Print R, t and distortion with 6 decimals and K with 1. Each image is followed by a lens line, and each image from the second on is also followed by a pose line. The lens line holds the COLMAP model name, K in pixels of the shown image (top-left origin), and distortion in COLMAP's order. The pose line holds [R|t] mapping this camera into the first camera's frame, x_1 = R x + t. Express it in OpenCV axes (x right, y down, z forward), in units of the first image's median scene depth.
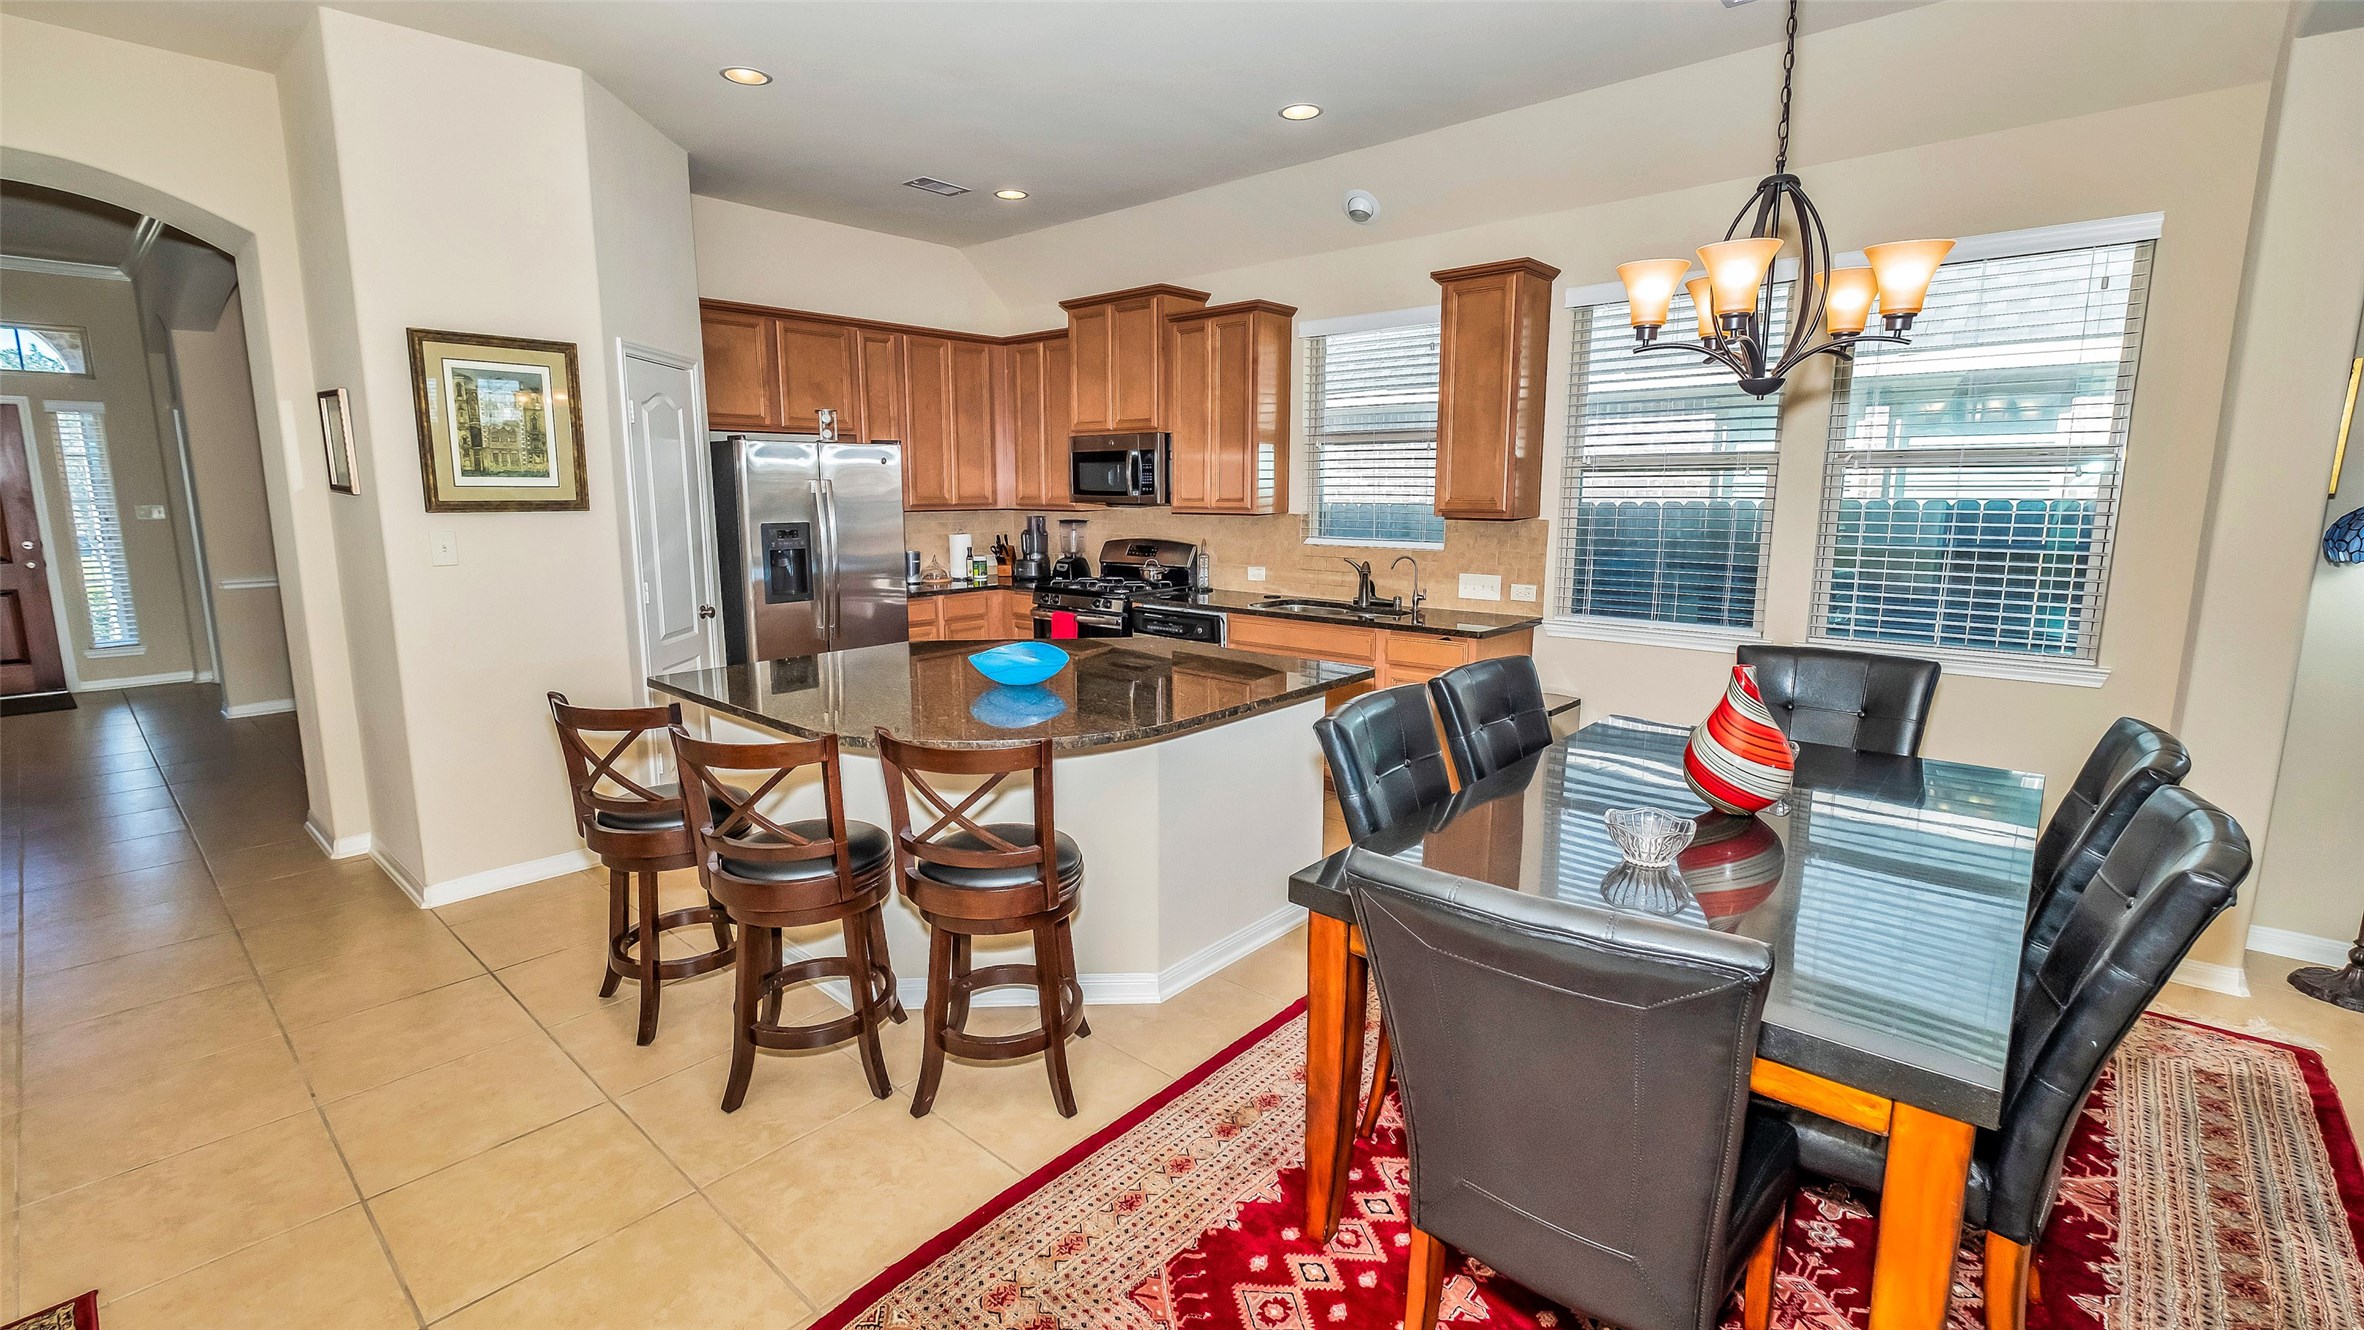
lens RADIAL K [[1021.7, 0, 1178.9], [0, 1021.7, 659.0], [0, 0, 1]] dist [-0.005032, -0.000561]
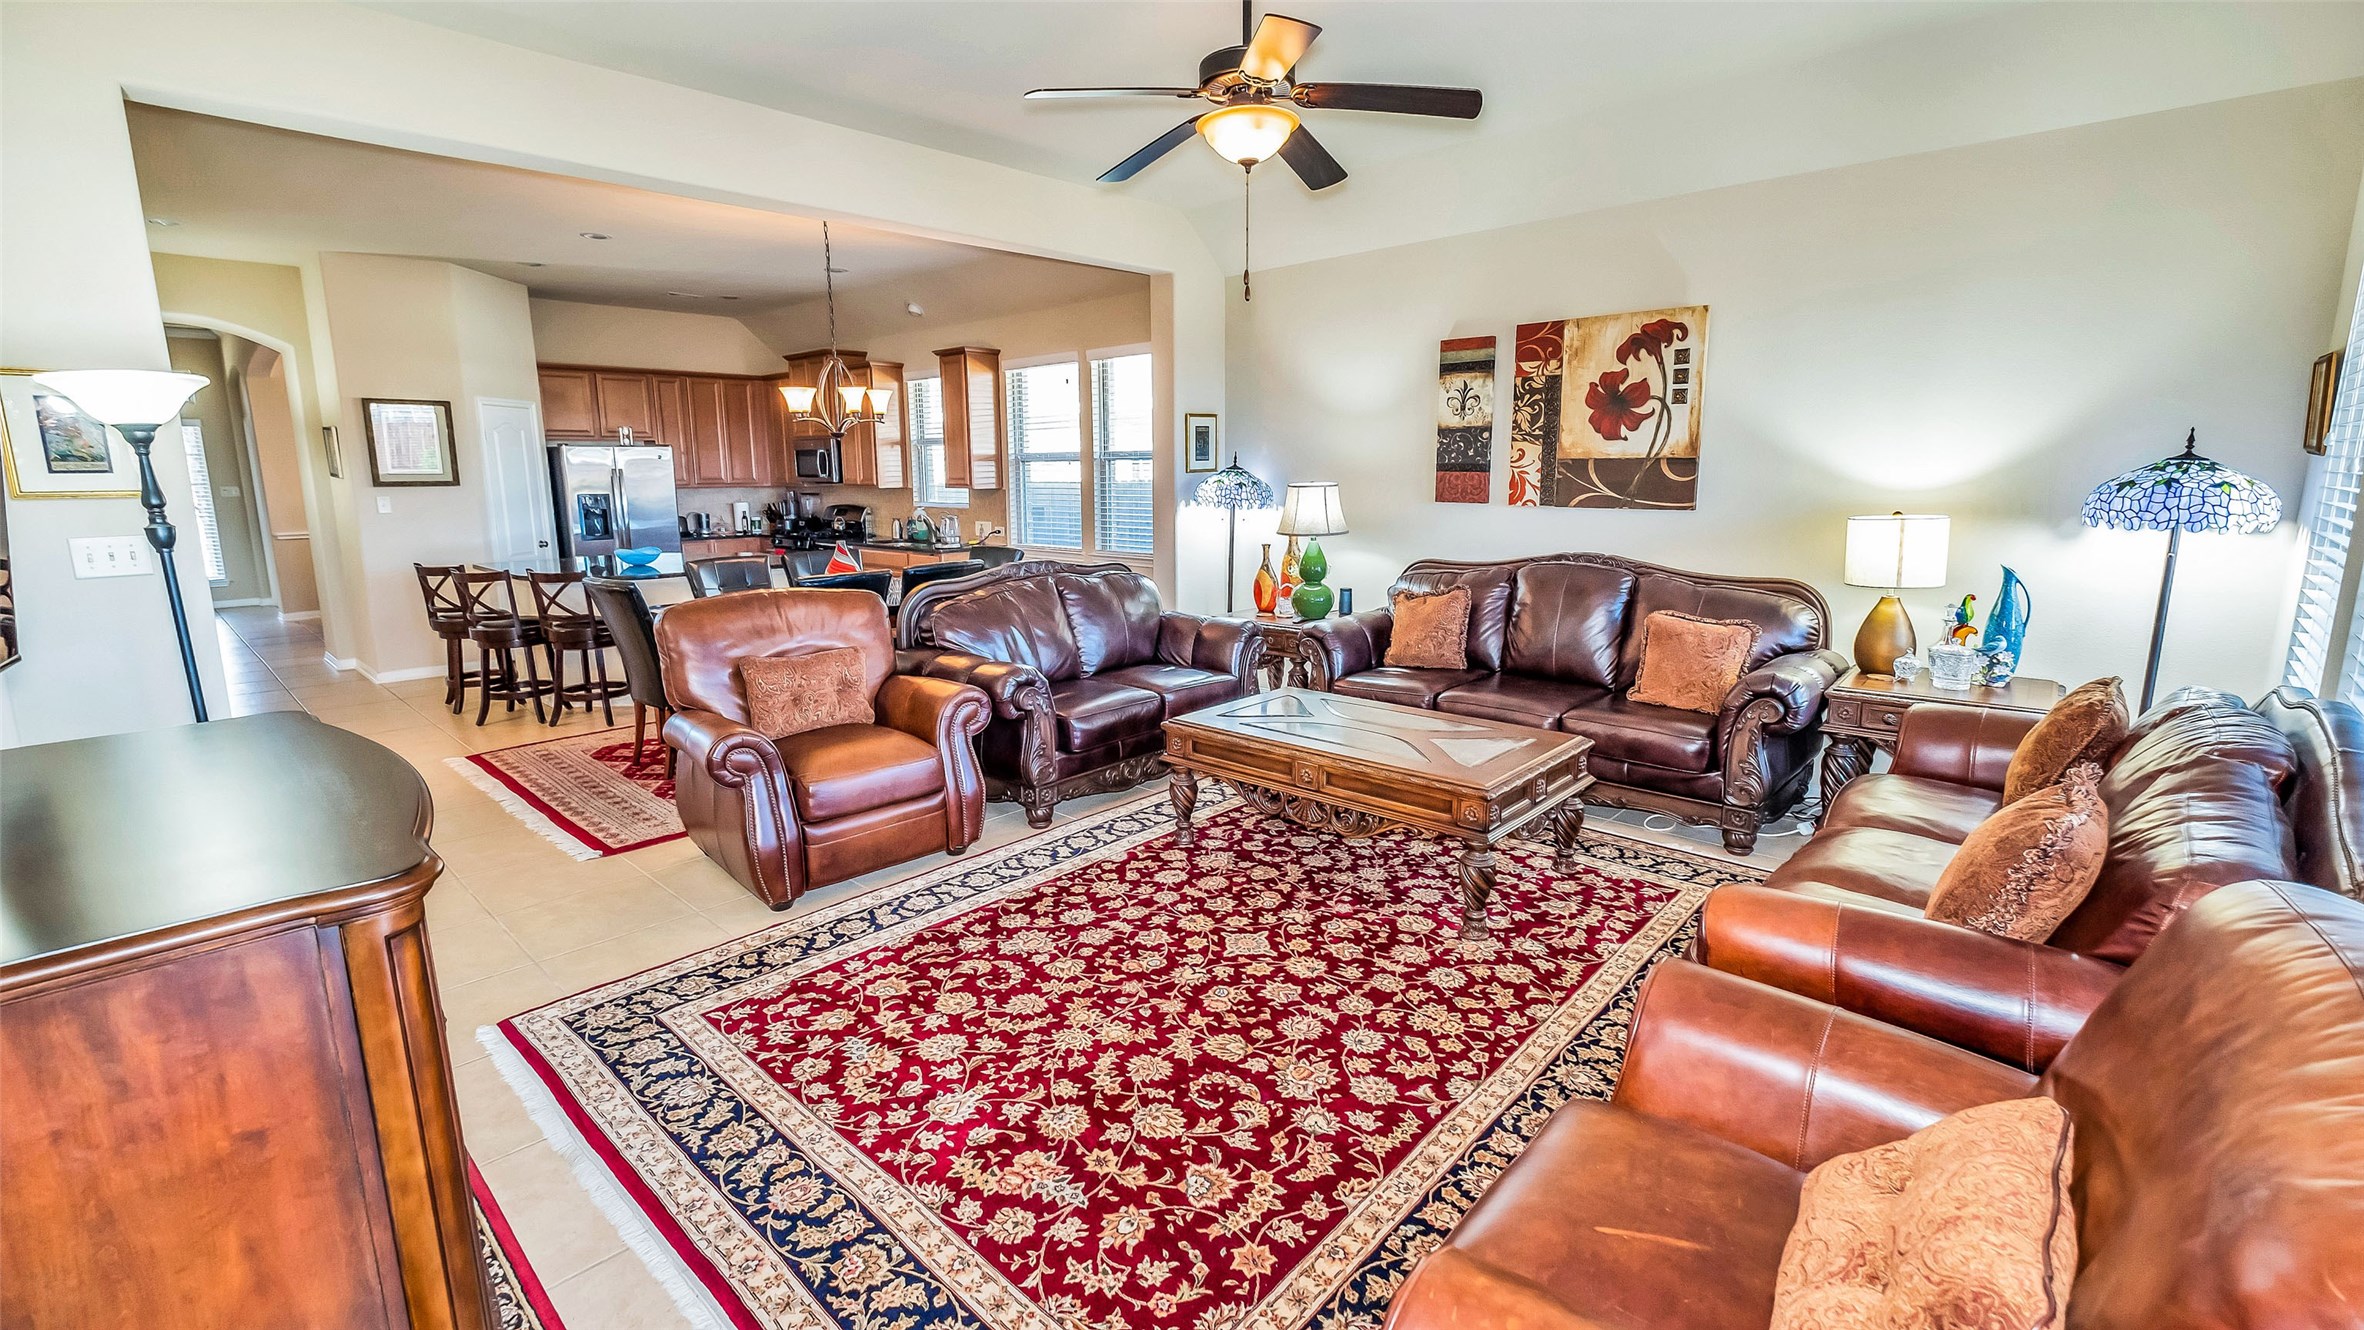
lens RADIAL K [[1021.7, 0, 1182.6], [0, 1021.7, 659.2], [0, 0, 1]] dist [-0.005032, -0.000561]
pose [[0.999672, -0.000127, -0.025629, 0.652557], [0.000550, 0.999863, 0.016532, 0.117657], [0.025624, -0.016540, 0.999535, -0.701202]]
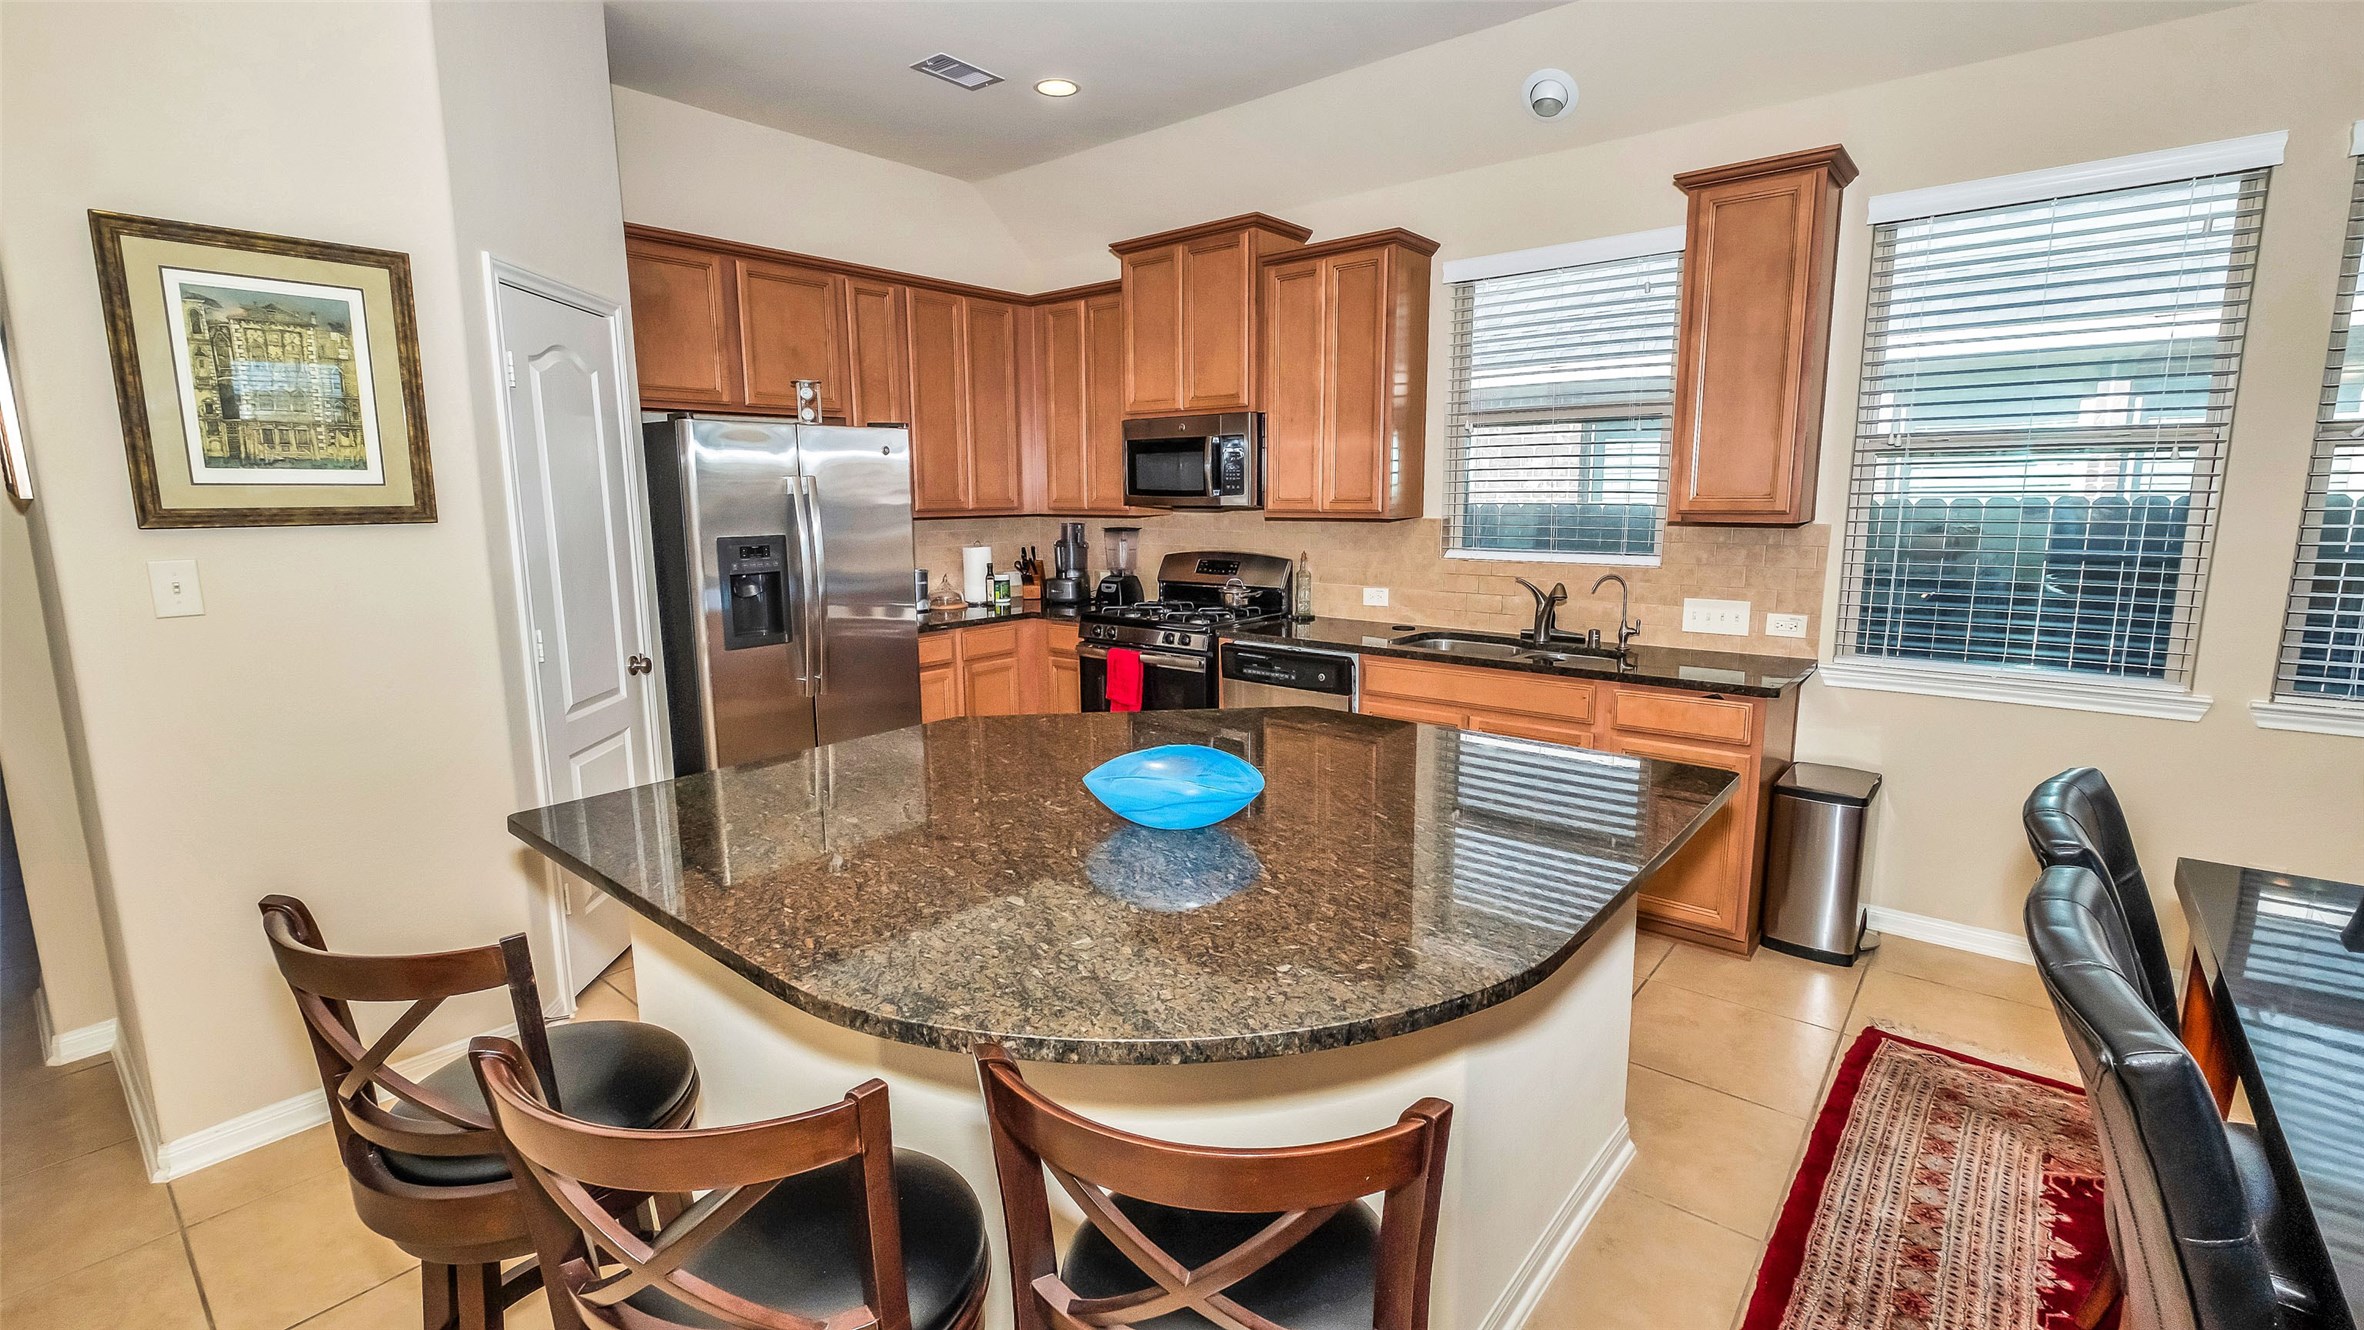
lens RADIAL K [[1021.7, 0, 1180.9], [0, 1021.7, 660.8], [0, 0, 1]] dist [-0.005032, -0.000561]
pose [[0.999518, -0.011579, 0.028804, -0.105052], [0.011633, 0.999931, -0.001697, -0.040994], [-0.028783, 0.002031, 0.999584, 0.273112]]
